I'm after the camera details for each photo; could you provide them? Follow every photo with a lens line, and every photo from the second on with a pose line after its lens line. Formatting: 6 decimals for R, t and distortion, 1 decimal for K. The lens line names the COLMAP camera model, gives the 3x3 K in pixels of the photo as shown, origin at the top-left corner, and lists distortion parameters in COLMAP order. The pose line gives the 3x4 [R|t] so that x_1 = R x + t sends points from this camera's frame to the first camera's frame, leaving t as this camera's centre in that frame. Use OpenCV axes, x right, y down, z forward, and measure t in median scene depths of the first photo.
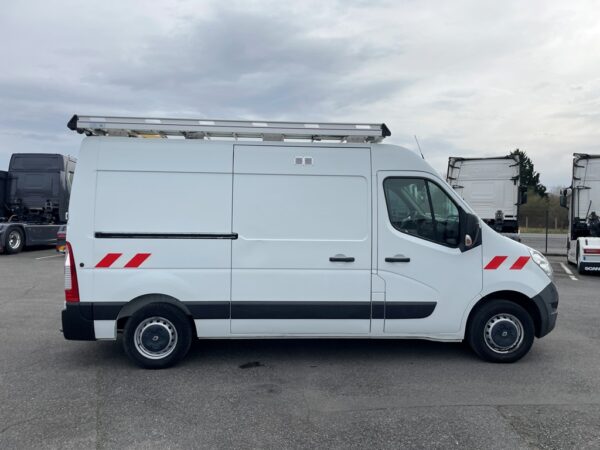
lens RADIAL K [[455.8, 0, 302.7], [0, 455.8, 223.7], [0, 0, 1]] dist [0.082000, -0.118091]
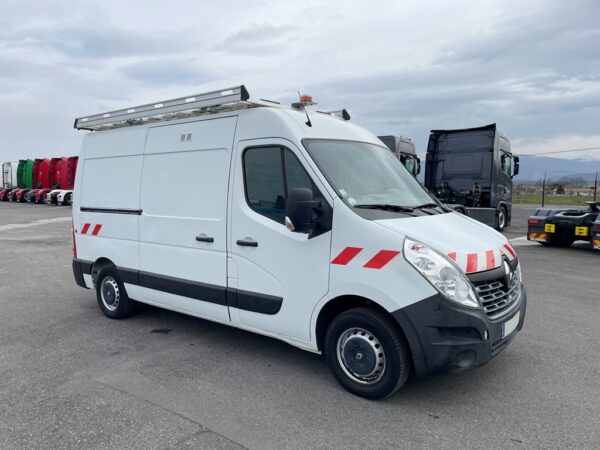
lens RADIAL K [[455.8, 0, 302.7], [0, 455.8, 223.7], [0, 0, 1]] dist [0.082000, -0.118091]
pose [[0.739890, 0.036719, -0.671725, 0.875011], [-0.001376, 0.998590, 0.053071, -0.004262], [0.672727, -0.038343, 0.738897, 0.439876]]
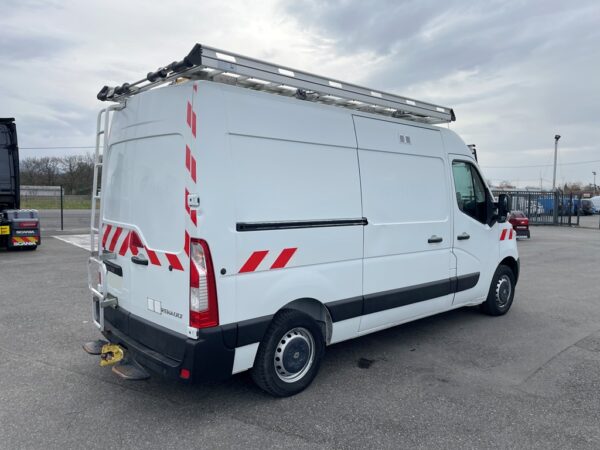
lens RADIAL K [[459.2, 0, 300.0], [0, 459.2, 225.0], [0, 0, 1]] dist [0.045959, -0.004114]
pose [[0.786093, -0.043033, 0.616609, -0.780512], [0.011969, 0.998446, 0.054422, -0.014756], [-0.617993, -0.035400, 0.785386, 0.385509]]
